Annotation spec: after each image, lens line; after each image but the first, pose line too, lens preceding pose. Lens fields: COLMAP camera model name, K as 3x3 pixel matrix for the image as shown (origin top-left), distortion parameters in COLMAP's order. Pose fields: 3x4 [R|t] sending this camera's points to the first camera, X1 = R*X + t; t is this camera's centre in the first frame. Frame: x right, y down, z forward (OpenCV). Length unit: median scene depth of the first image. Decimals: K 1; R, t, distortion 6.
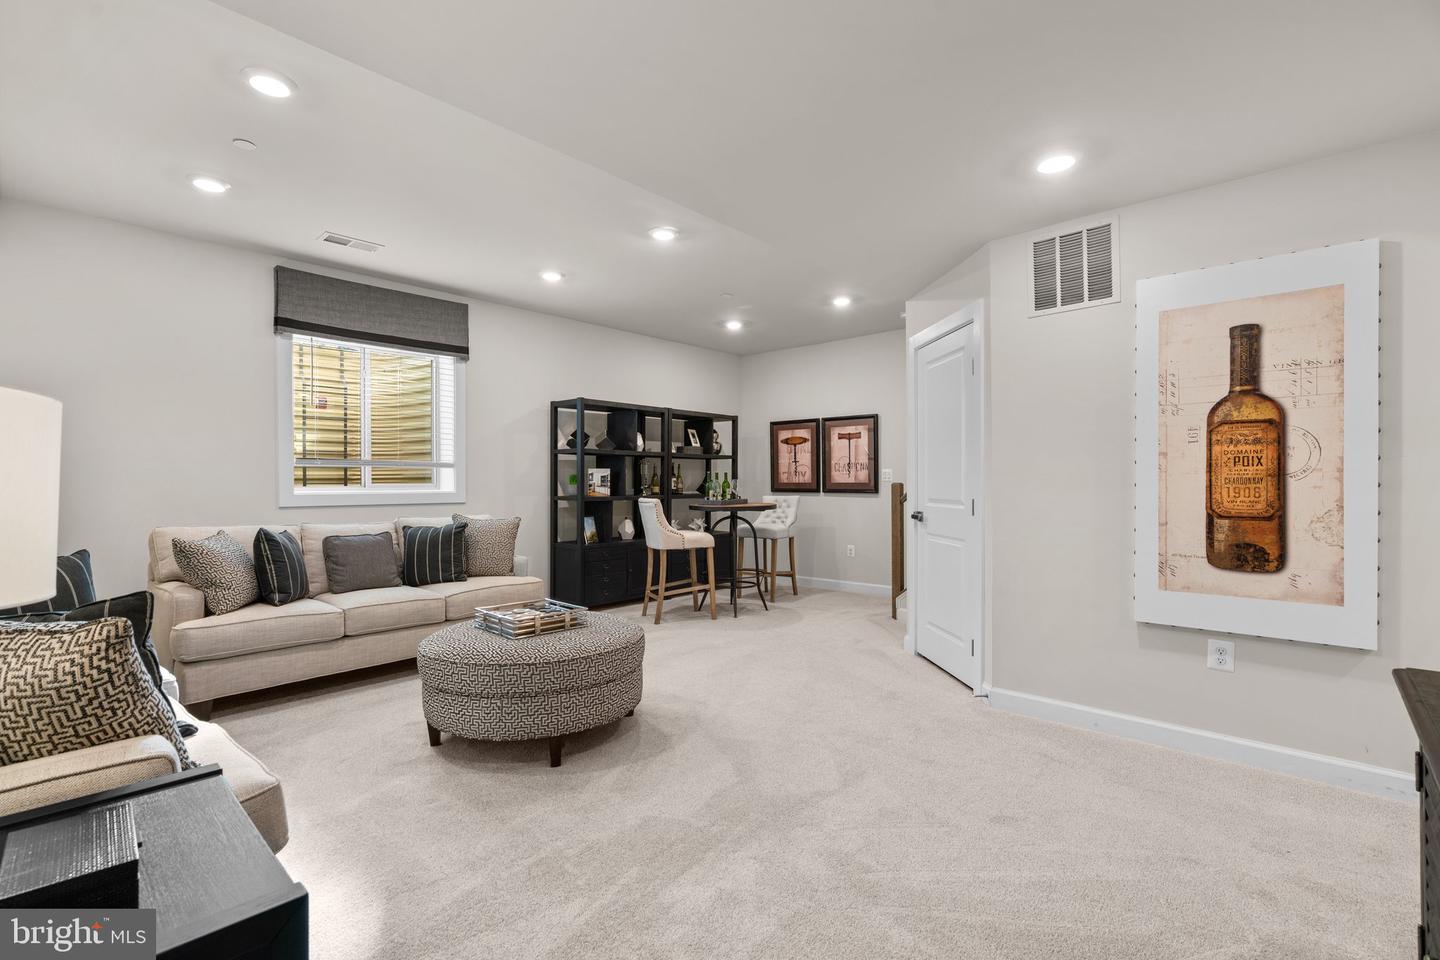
lens RADIAL K [[648.7, 0, 712.1], [0, 648.7, 492.0], [0, 0, 1]] dist [0.003754, 0.001659]
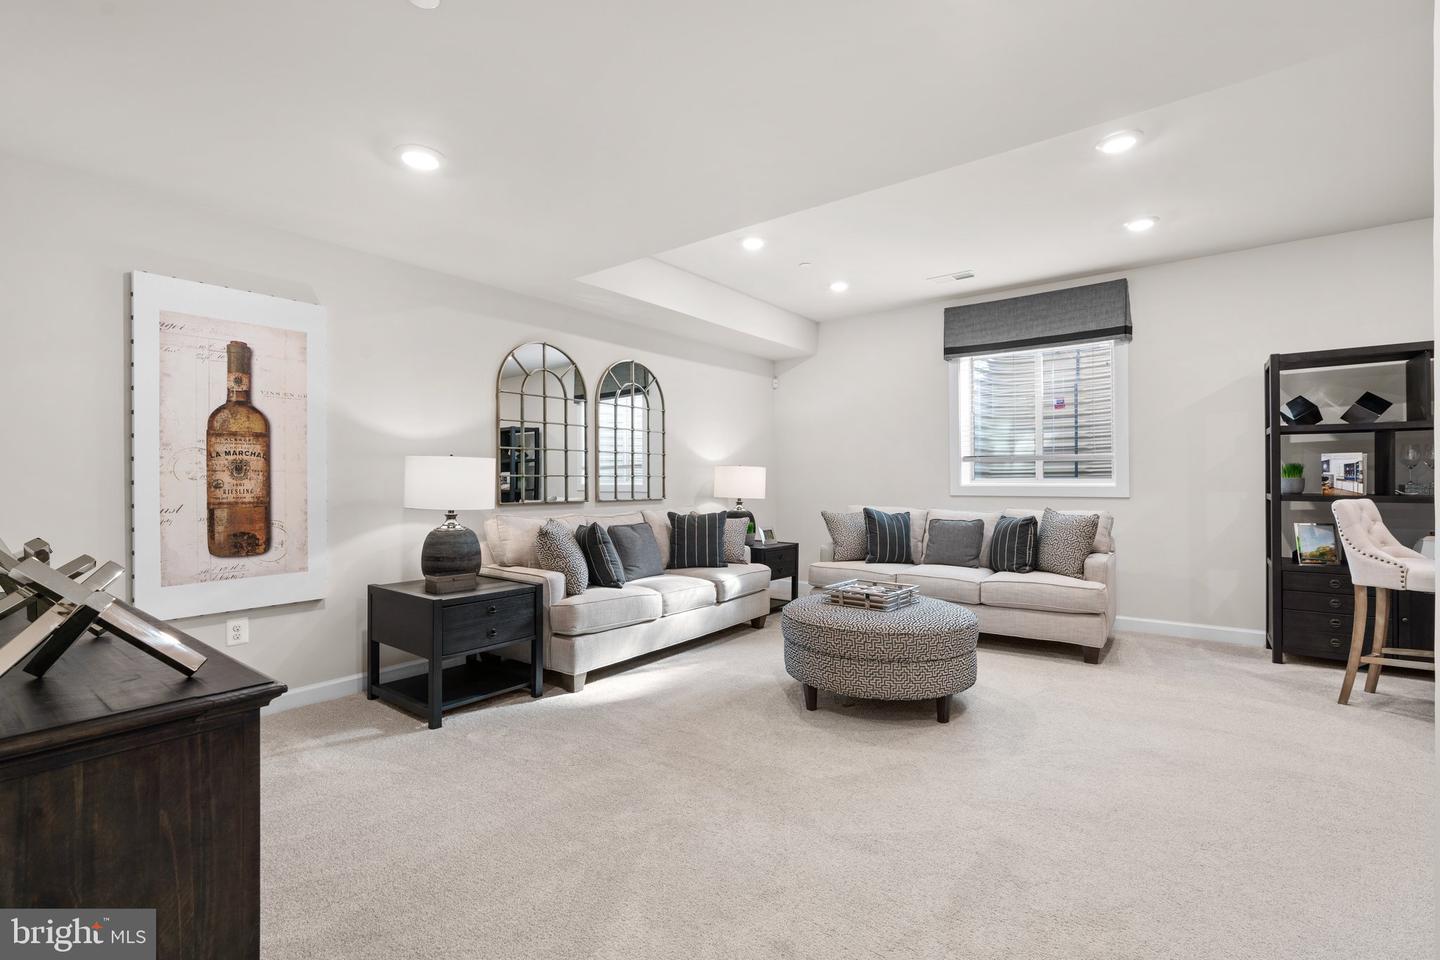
lens RADIAL K [[648.7, 0, 712.7], [0, 648.7, 471.1], [0, 0, 1]] dist [0.003754, 0.001659]
pose [[0.100208, -0.010893, -0.994907, 0.482733], [-0.011648, 0.999859, -0.012121, -0.002678], [0.994898, 0.012803, 0.100067, 0.351543]]
